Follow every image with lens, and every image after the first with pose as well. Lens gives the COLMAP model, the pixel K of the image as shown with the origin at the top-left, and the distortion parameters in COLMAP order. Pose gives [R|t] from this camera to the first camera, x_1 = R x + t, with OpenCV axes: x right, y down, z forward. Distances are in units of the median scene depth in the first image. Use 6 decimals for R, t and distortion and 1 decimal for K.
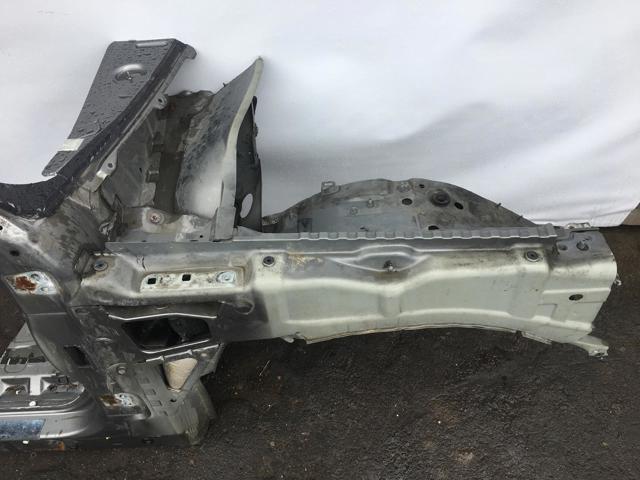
lens RADIAL K [[539.3, 0, 320.3], [0, 539.3, 239.2], [0, 0, 1]] dist [0.080027, -0.106172]
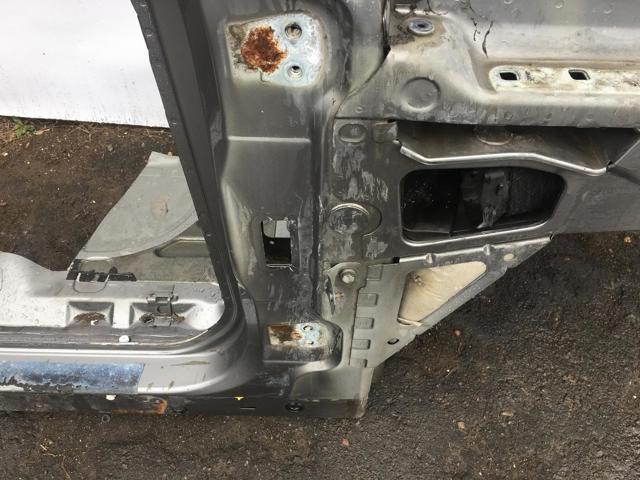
lens RADIAL K [[539.3, 0, 316.1], [0, 539.3, 243.9], [0, 0, 1]] dist [0.080027, -0.106172]
pose [[0.996368, 0.074689, 0.040896, -0.340094], [-0.075784, 0.996787, 0.025918, 0.157216], [-0.038829, -0.028923, 0.998827, 0.358080]]
